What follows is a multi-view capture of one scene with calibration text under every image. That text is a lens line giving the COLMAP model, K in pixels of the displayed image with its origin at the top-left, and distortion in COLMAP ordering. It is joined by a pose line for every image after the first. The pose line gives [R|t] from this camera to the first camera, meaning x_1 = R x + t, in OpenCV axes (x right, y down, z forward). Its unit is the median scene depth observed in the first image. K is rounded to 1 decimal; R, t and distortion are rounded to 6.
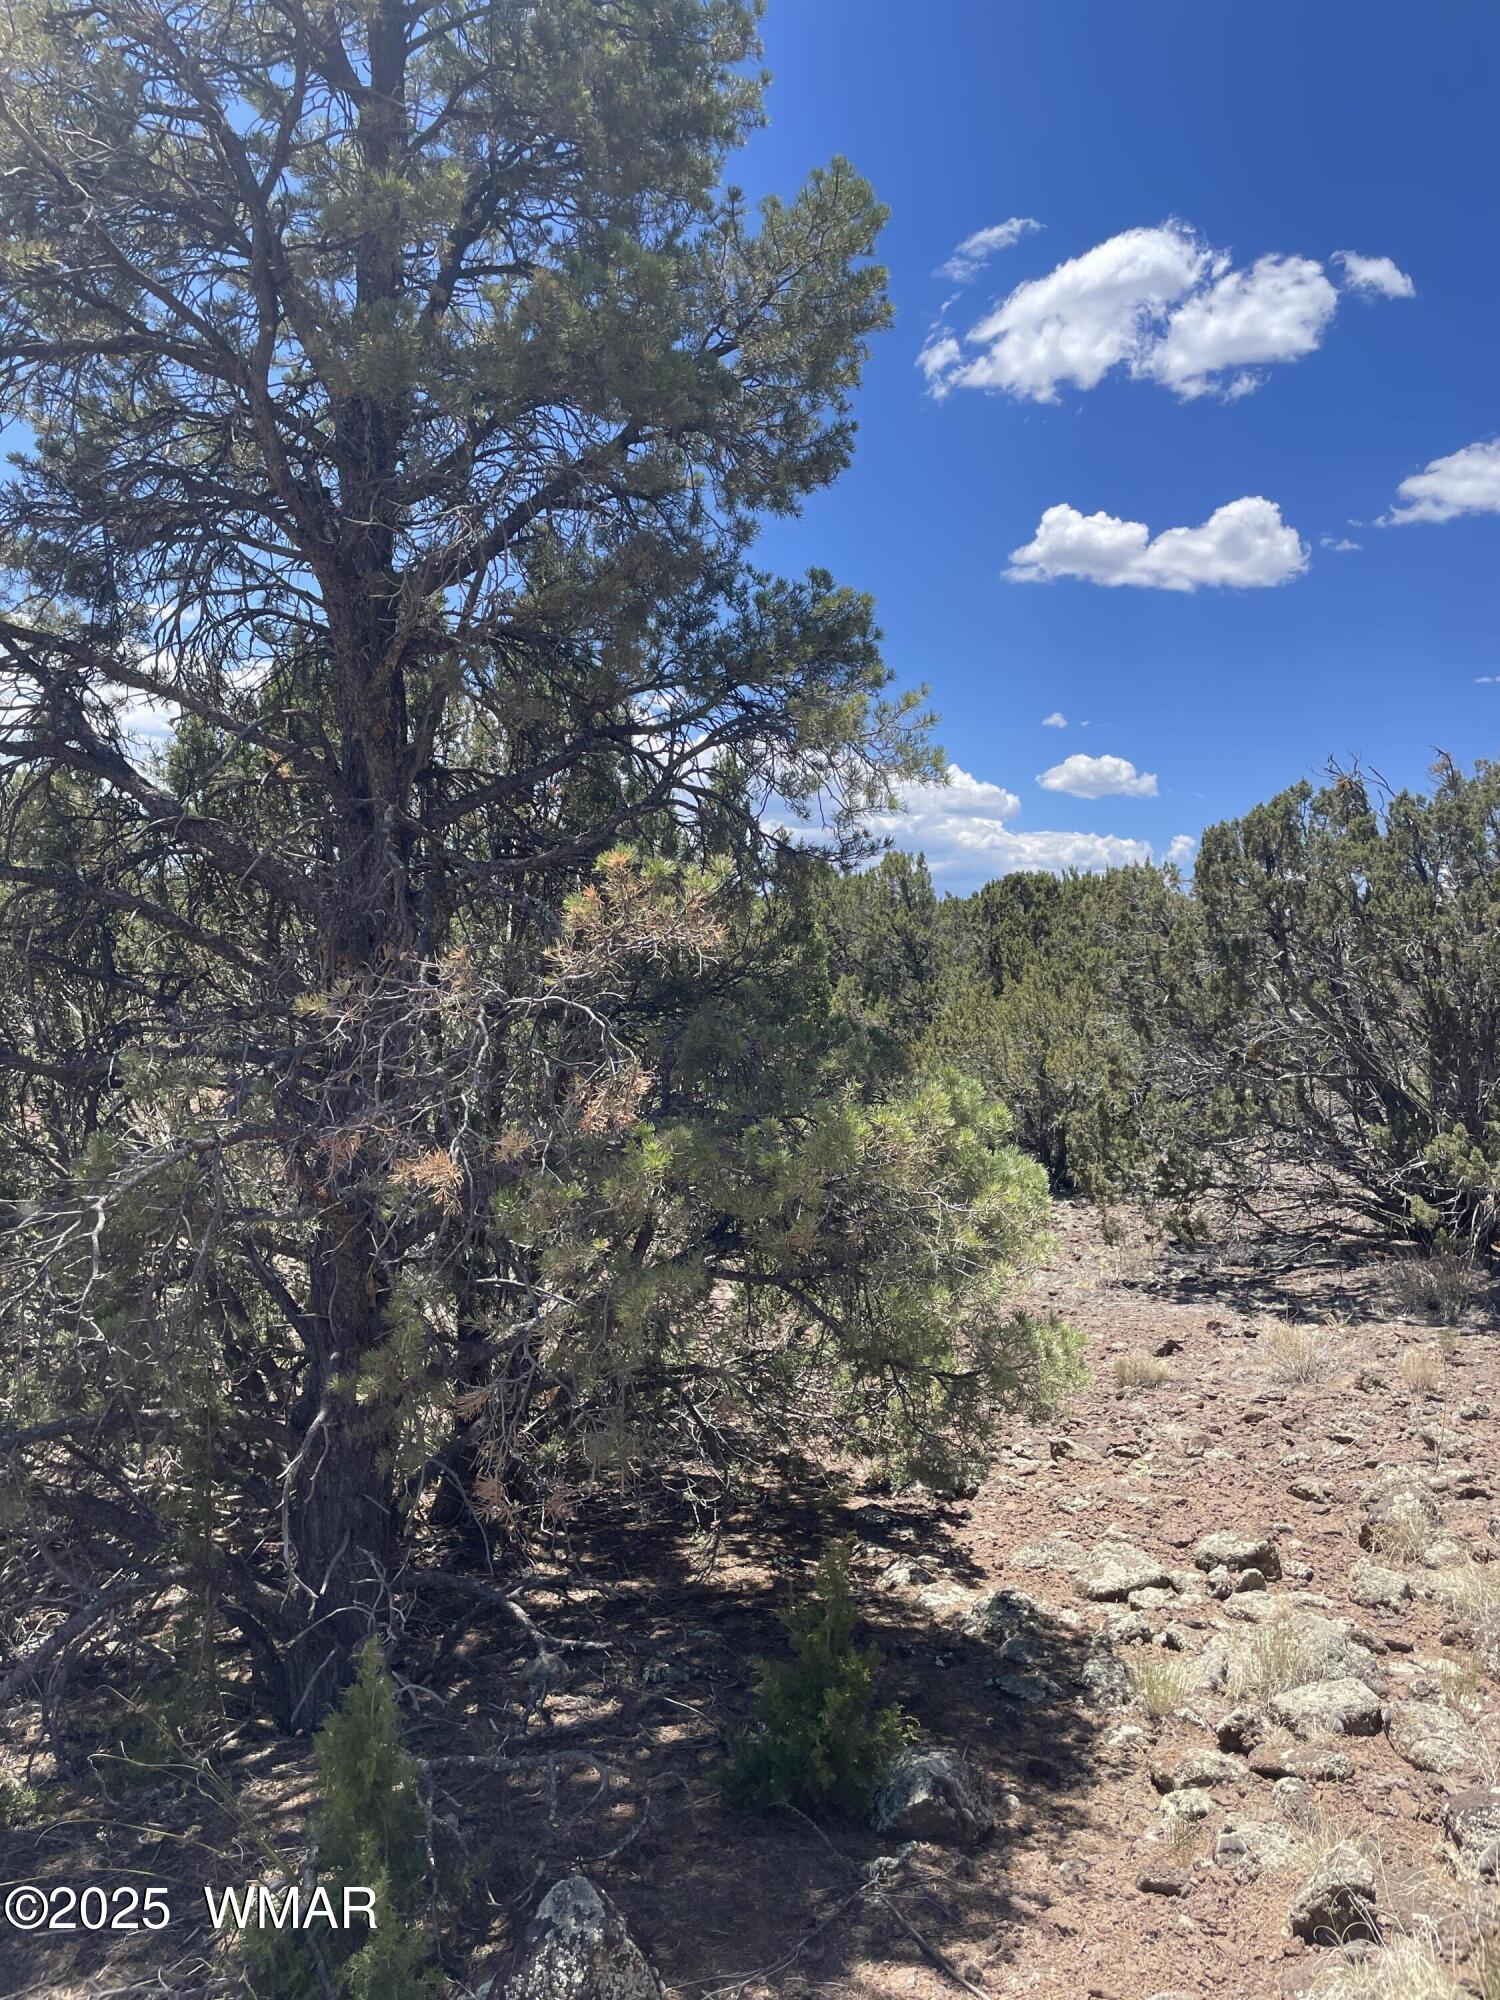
lens RADIAL K [[1508.3, 0, 755.4], [0, 1508.3, 996.5], [0, 0, 1]] dist [0.078305, -0.105705]
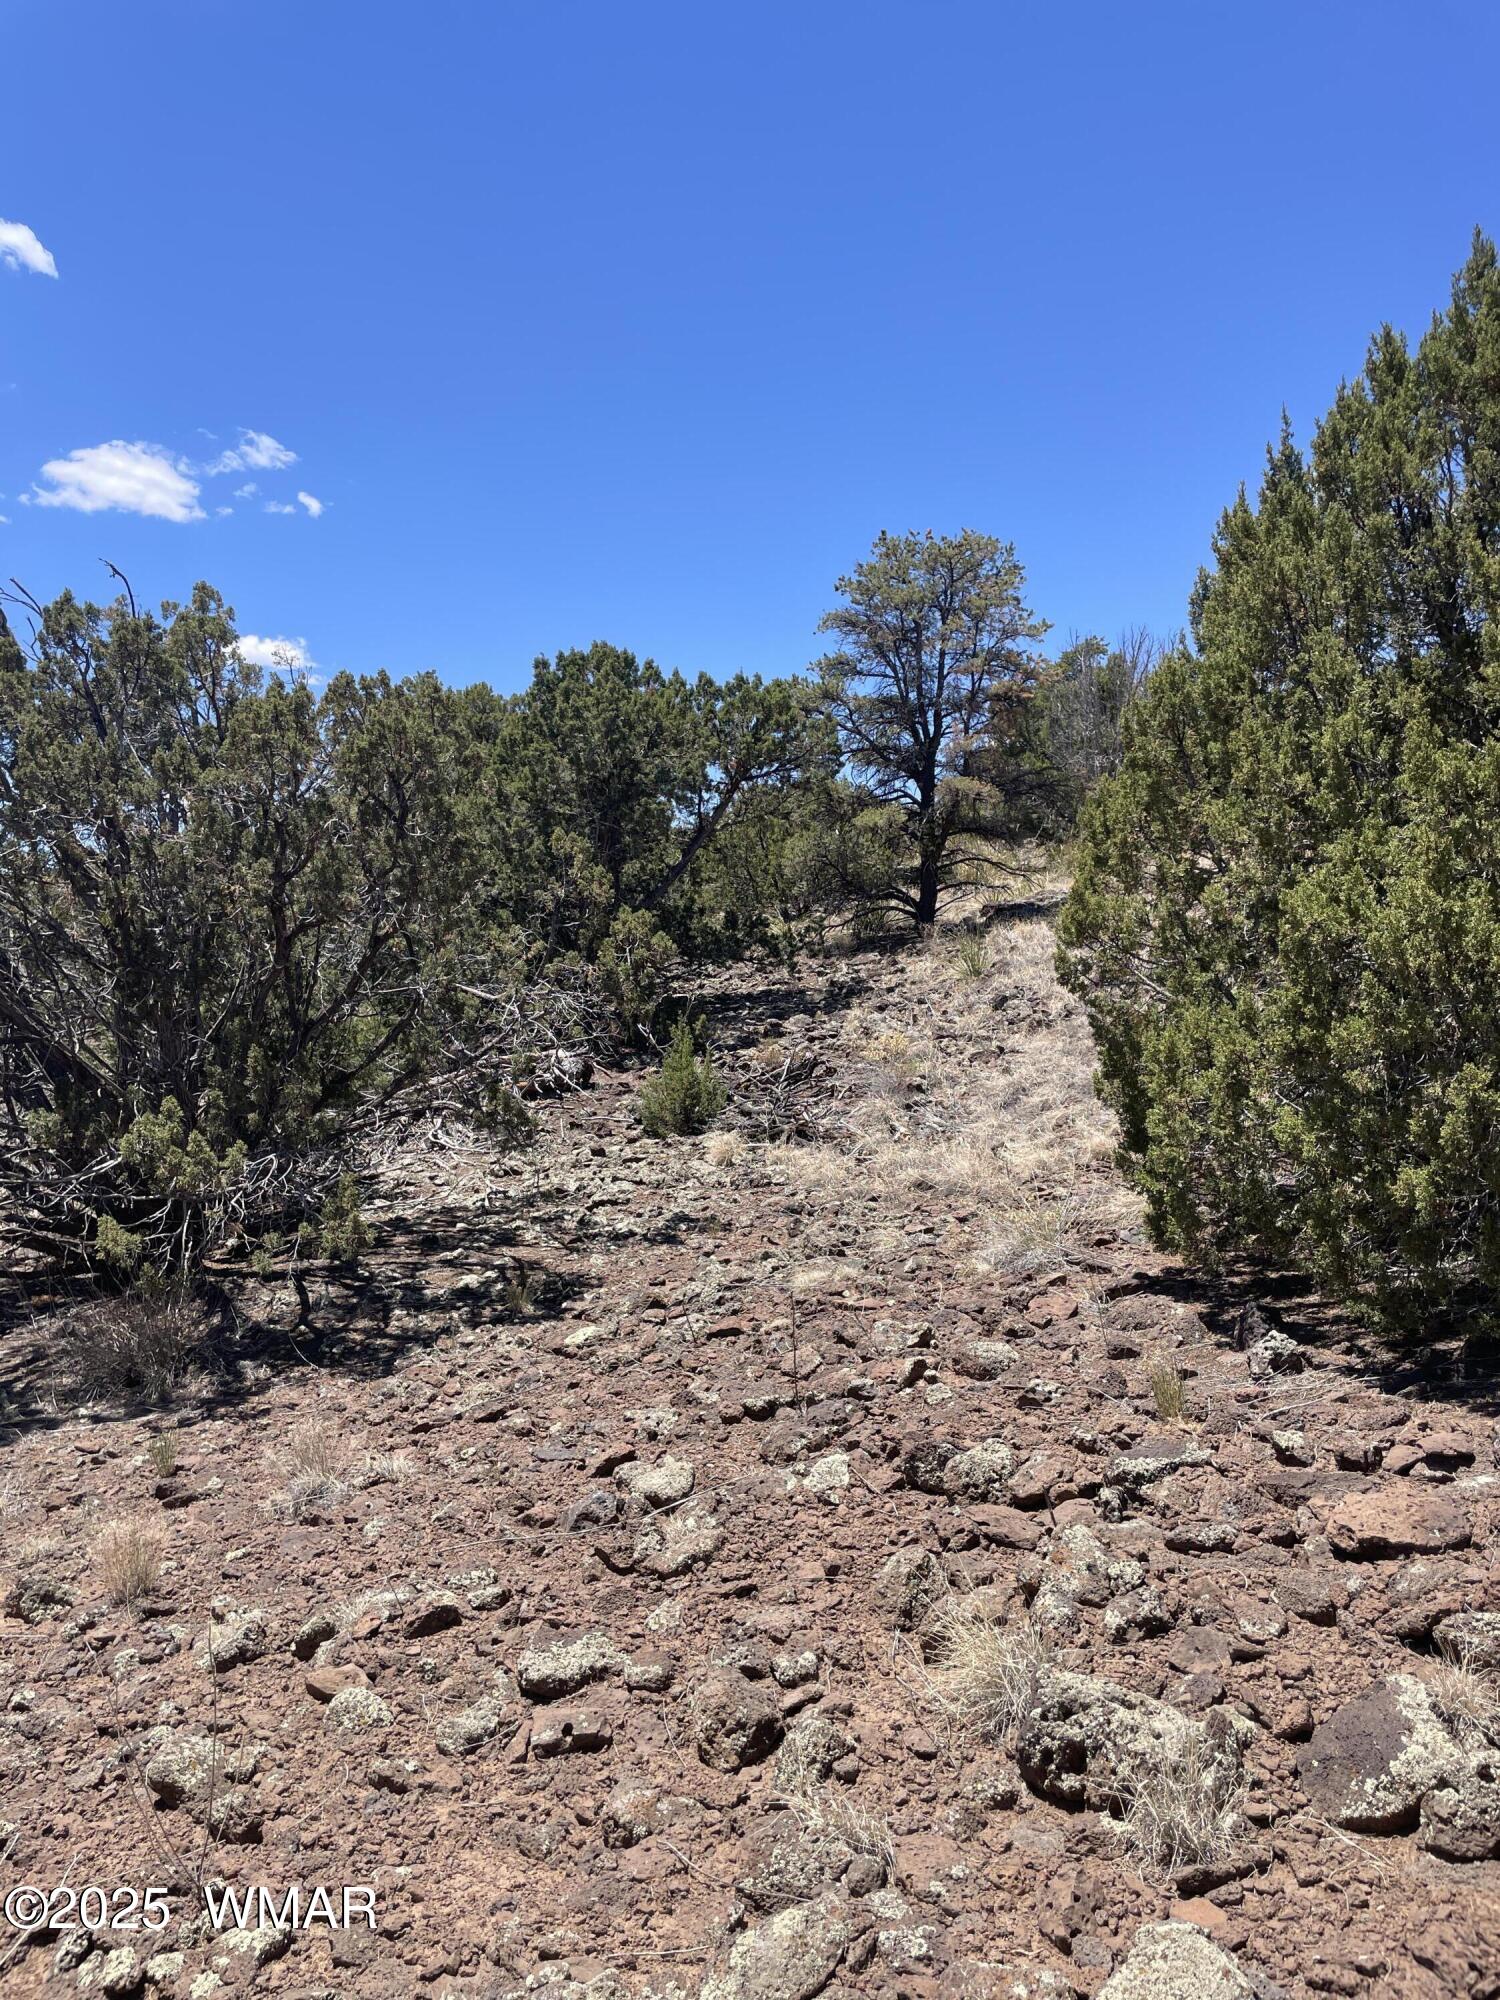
lens RADIAL K [[1508.3, 0, 742.3], [0, 1508.3, 988.3], [0, 0, 1]] dist [0.078305, -0.105705]
pose [[0.682609, -0.024253, 0.730381, 0.130357], [0.023414, 0.999662, 0.011313, 0.029621], [-0.730409, 0.009379, 0.682946, 0.317238]]
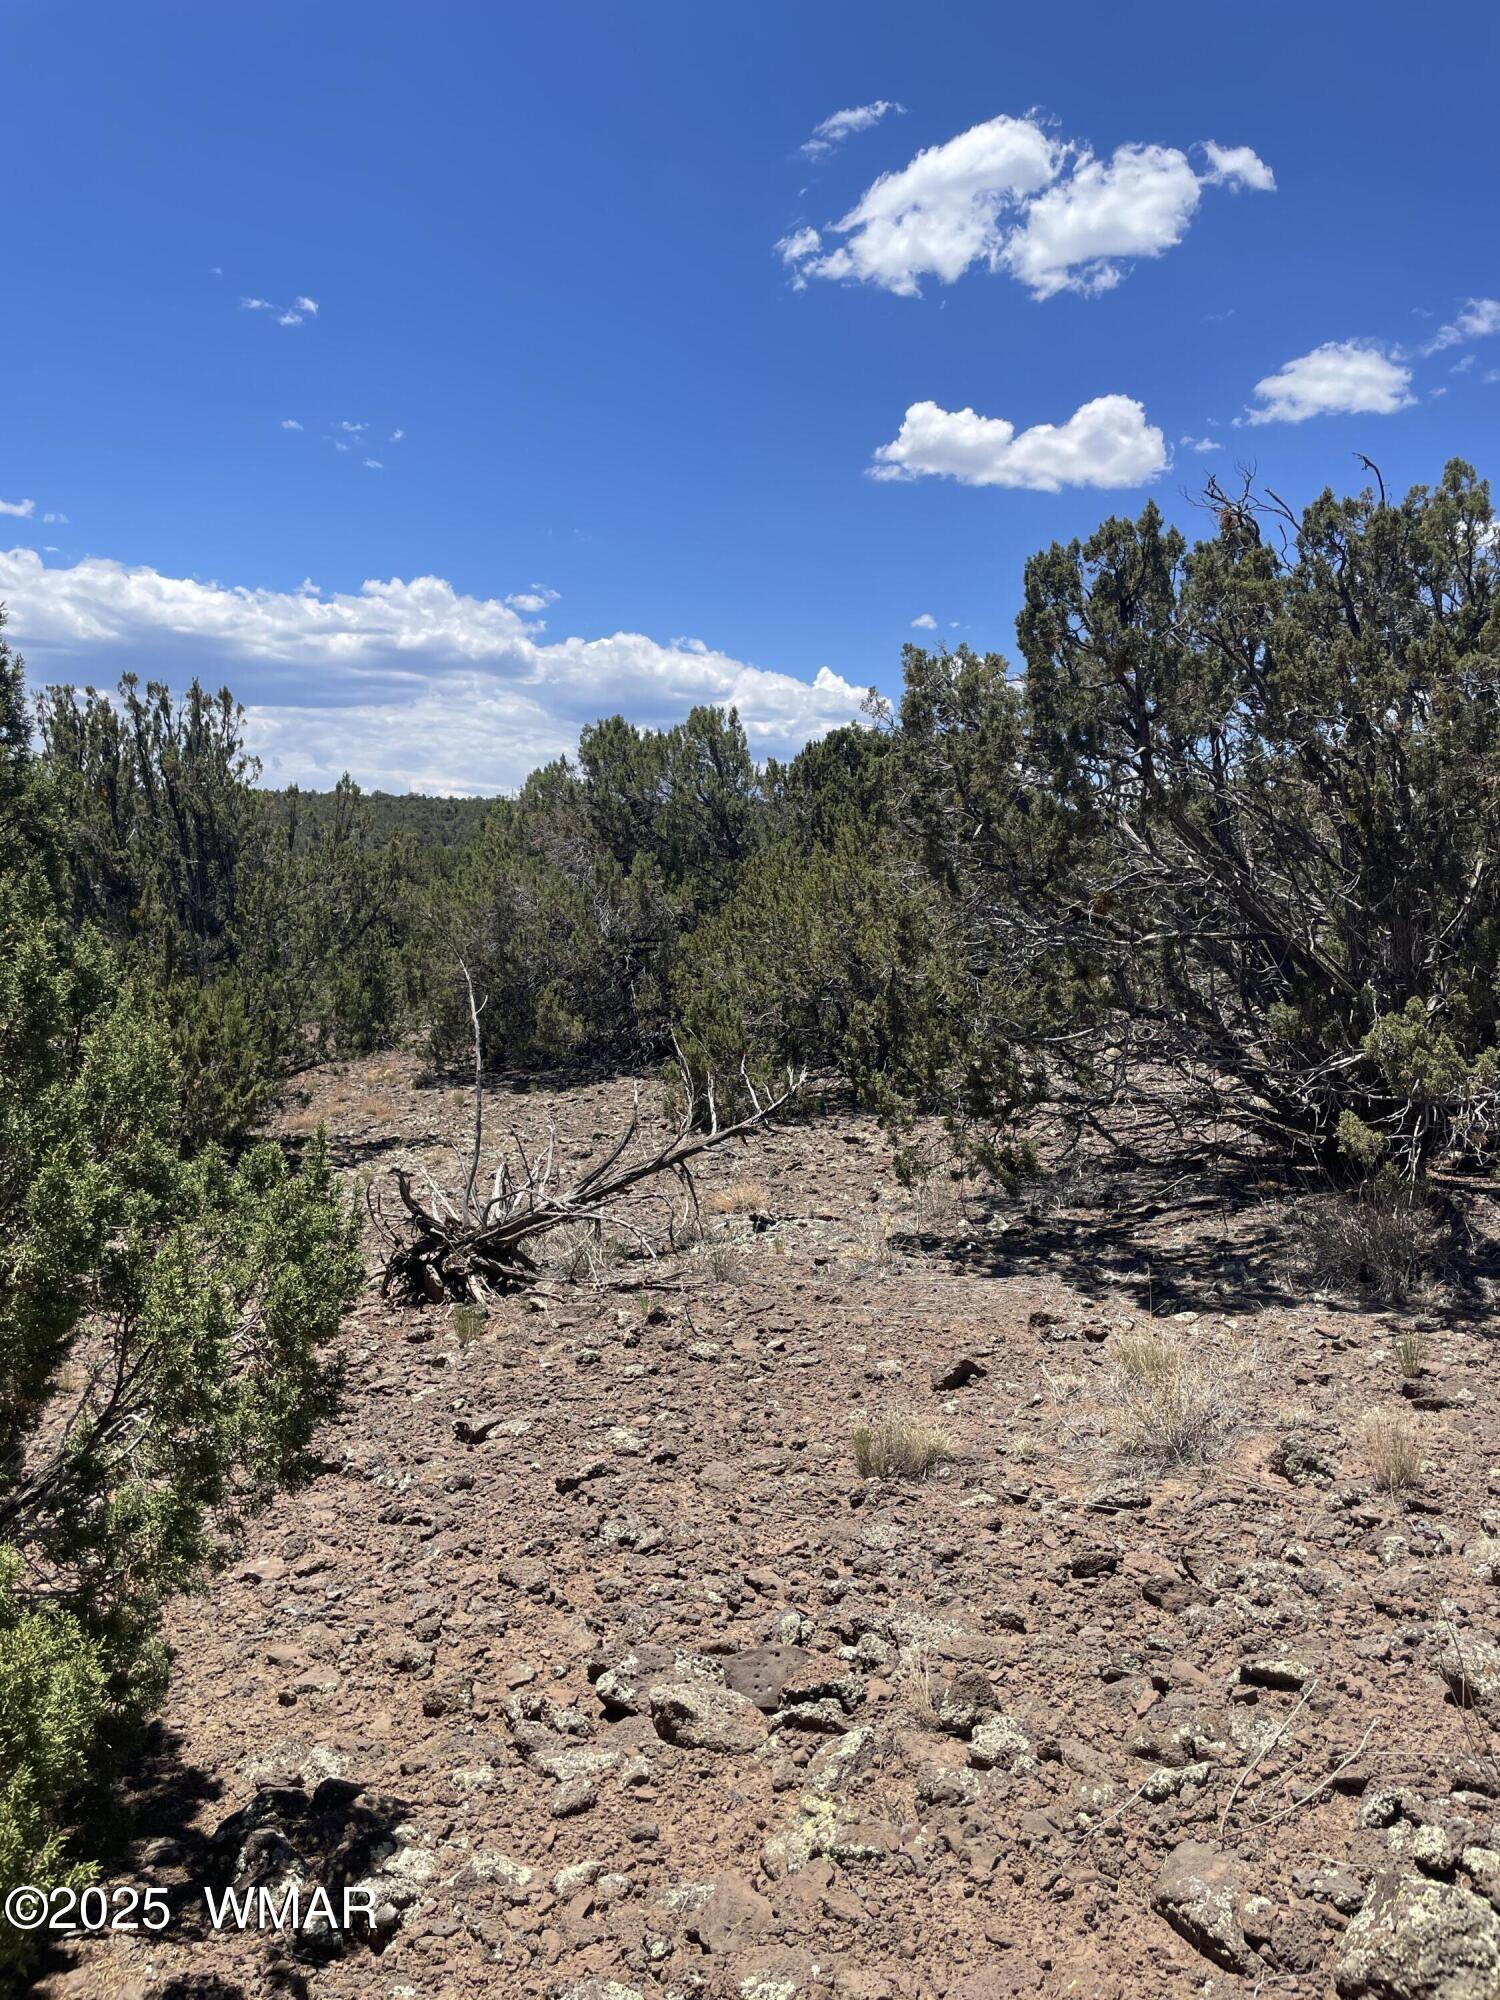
lens RADIAL K [[1508.3, 0, 757.7], [0, 1508.3, 987.3], [0, 0, 1]] dist [0.078305, -0.105705]
pose [[0.996284, -0.020153, 0.083740, 0.113776], [0.015526, 0.998336, 0.055540, 0.033155], [-0.084720, -0.054034, 0.994939, 0.328185]]
